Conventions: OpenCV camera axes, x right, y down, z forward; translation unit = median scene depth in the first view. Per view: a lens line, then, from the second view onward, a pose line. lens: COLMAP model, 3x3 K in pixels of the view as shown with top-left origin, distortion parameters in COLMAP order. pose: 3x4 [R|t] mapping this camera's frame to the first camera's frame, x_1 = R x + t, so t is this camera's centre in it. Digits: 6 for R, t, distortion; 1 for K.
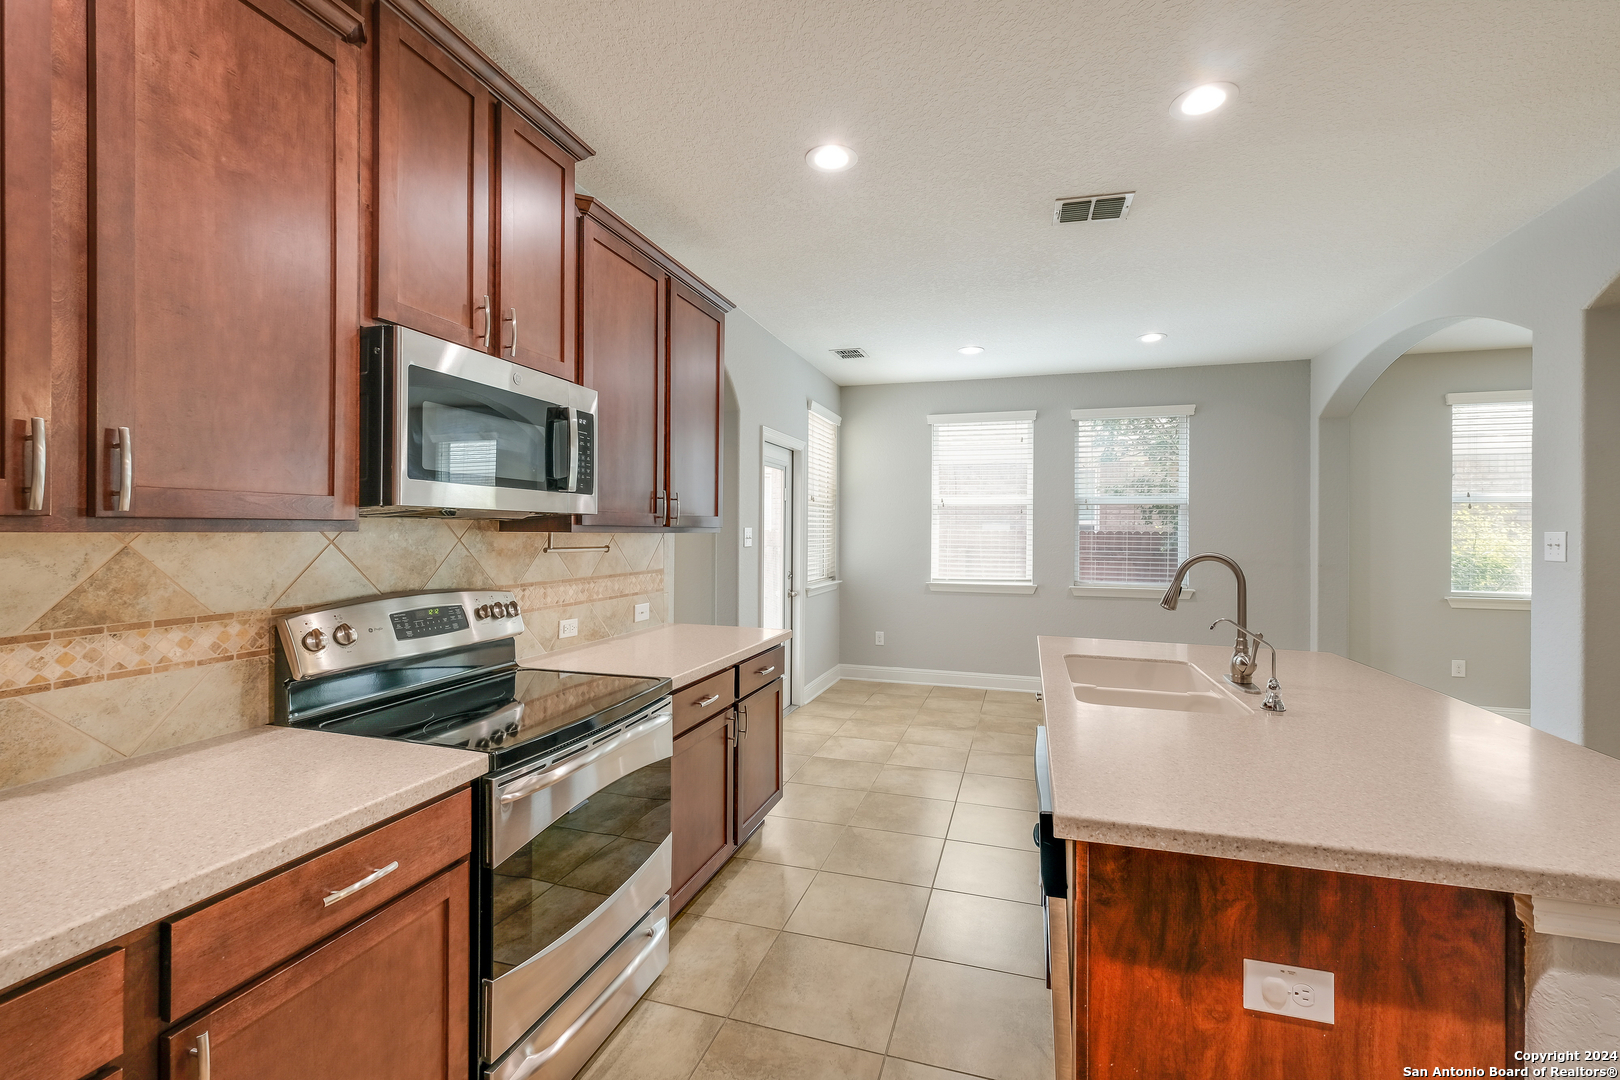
lens RADIAL K [[696.5, 0, 806.3], [0, 696.5, 525.9], [0, 0, 1]] dist [0.004067, 0.000441]
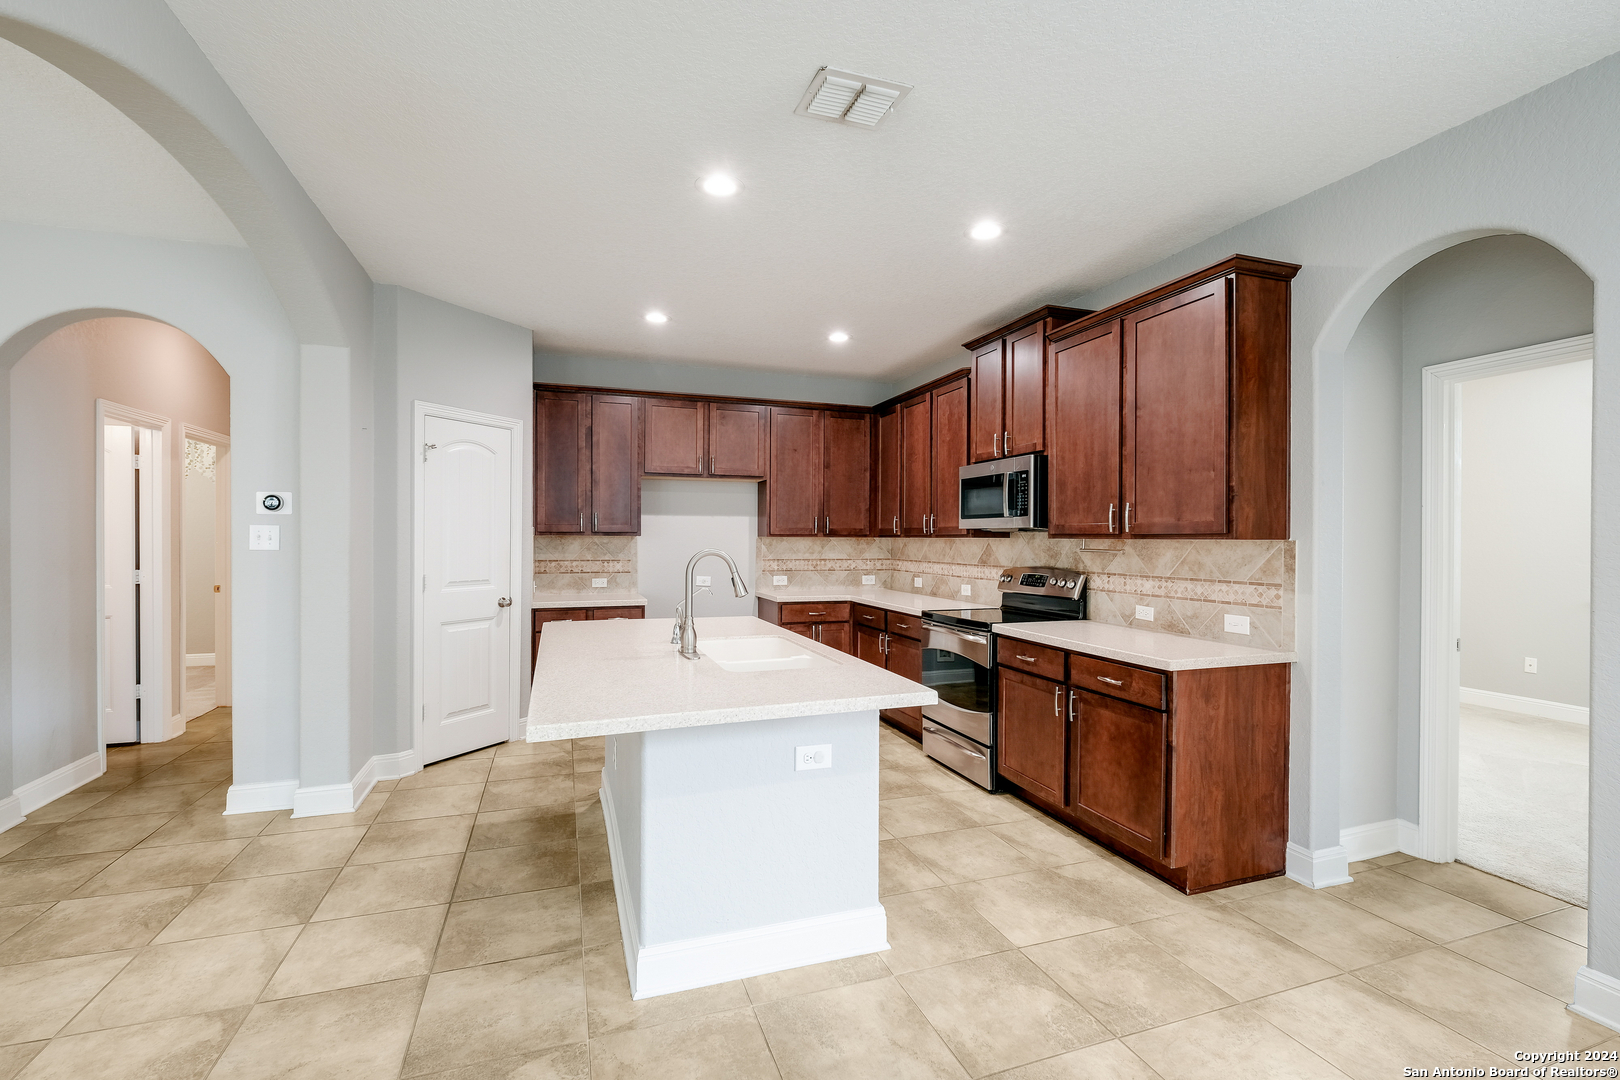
lens RADIAL K [[724.0, 0, 802.5], [0, 724.0, 535.2], [0, 0, 1]] dist [0.001909, 0.000145]
pose [[-0.802934, -0.012679, -0.595933, 0.878454], [-0.005850, 0.999893, -0.013392, 0.021657], [0.596039, -0.007266, -0.802923, 1.537565]]
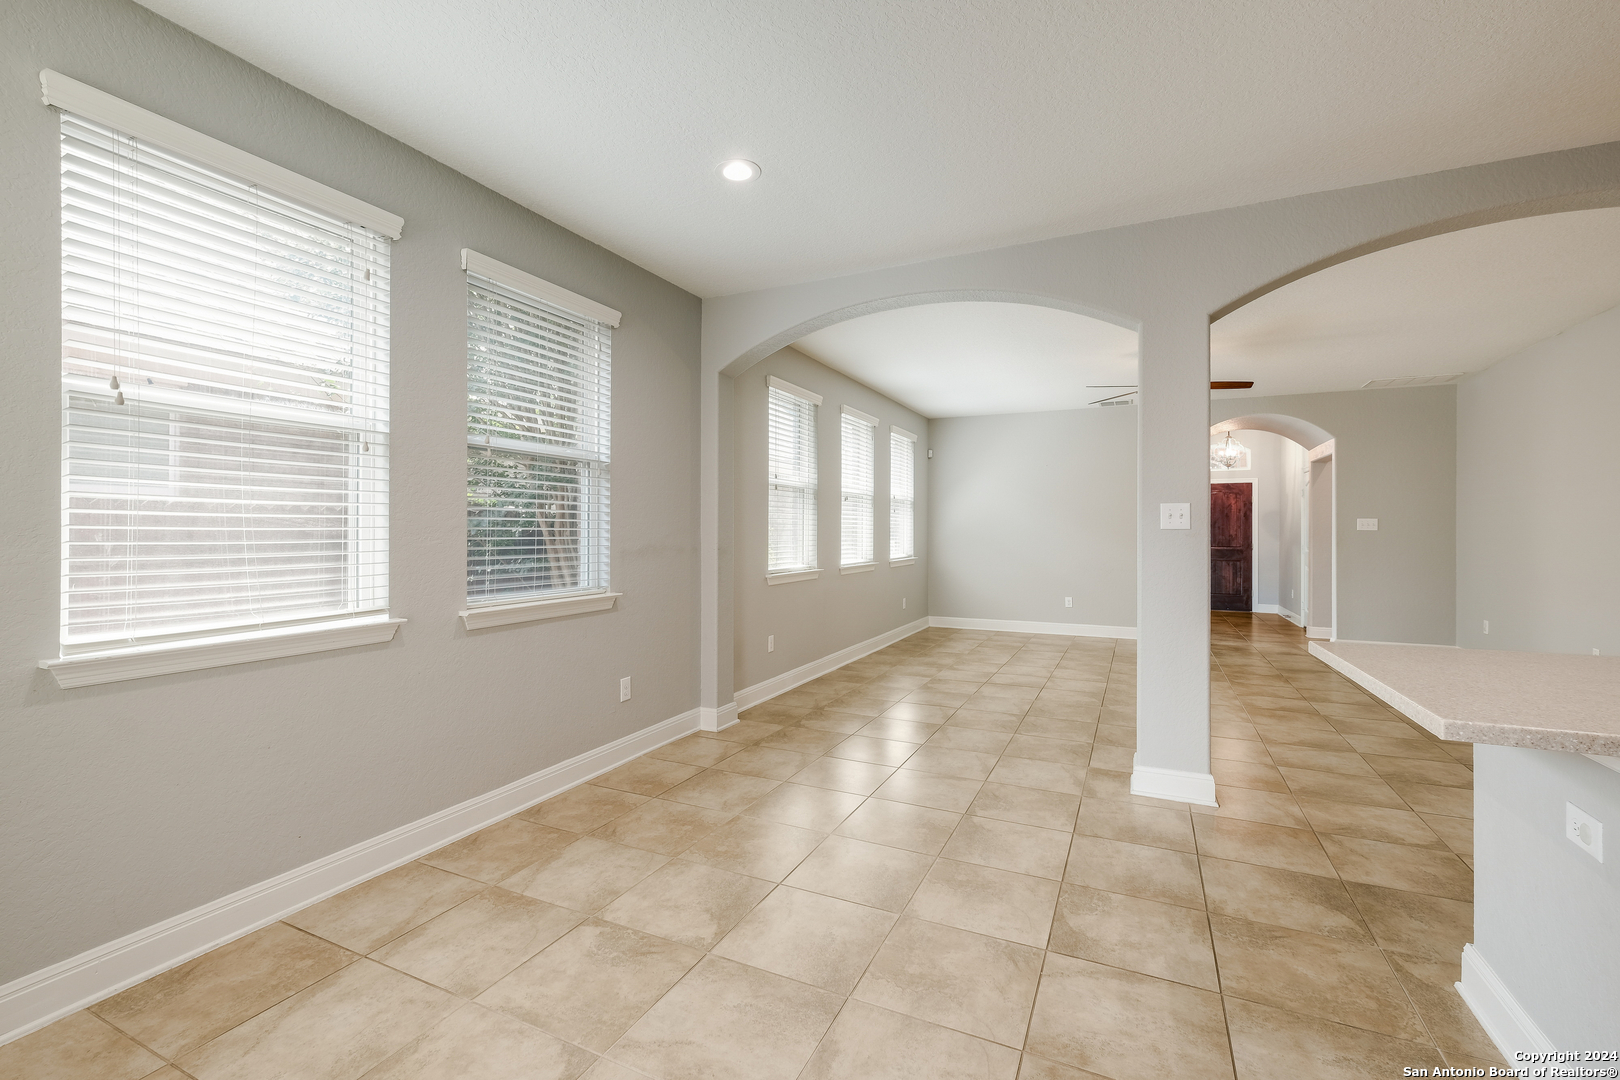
lens RADIAL K [[724.0, 0, 802.5], [0, 724.0, 535.2], [0, 0, 1]] dist [0.001909, 0.000145]
pose [[0.138951, -0.010255, 0.990246, -0.190899], [-0.011237, 0.999866, 0.011931, 0.049251], [-0.990236, -0.012785, 0.138817, 1.374931]]
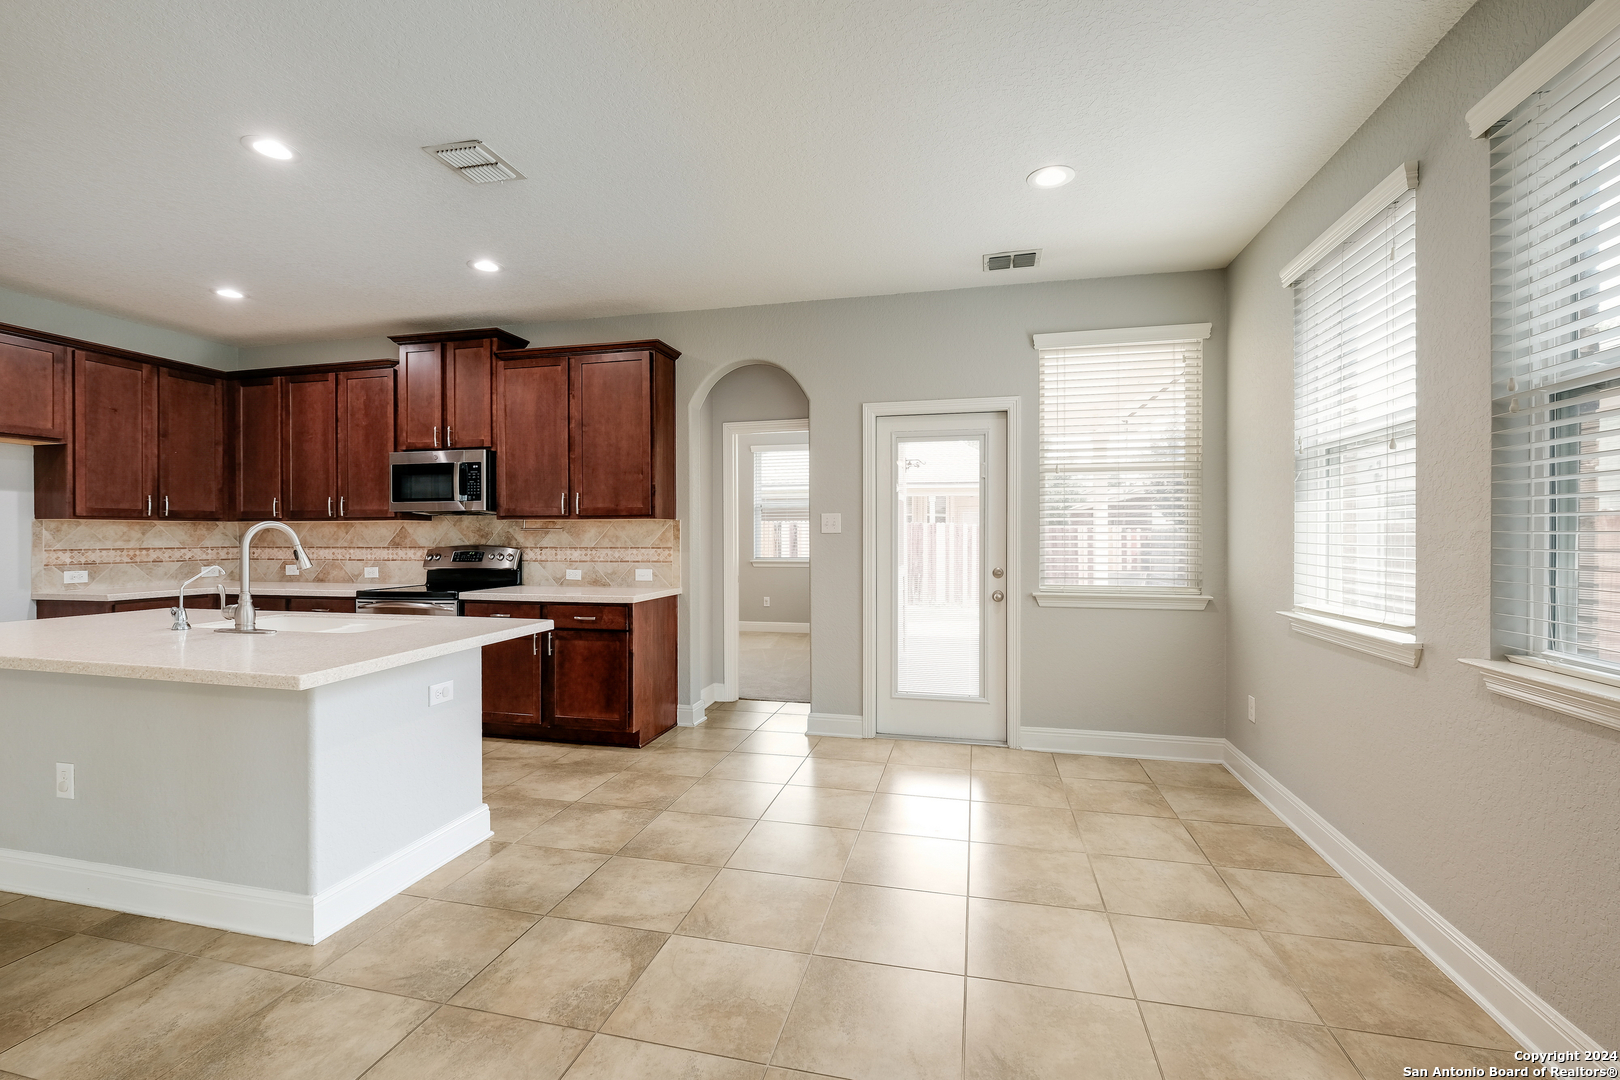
lens RADIAL K [[724.0, 0, 802.5], [0, 724.0, 535.2], [0, 0, 1]] dist [0.001909, 0.000145]
pose [[0.062734, -0.005984, -0.998012, 1.369313], [0.010089, 0.999935, -0.005361, 0.056561], [0.997979, -0.009732, 0.062790, 1.320554]]
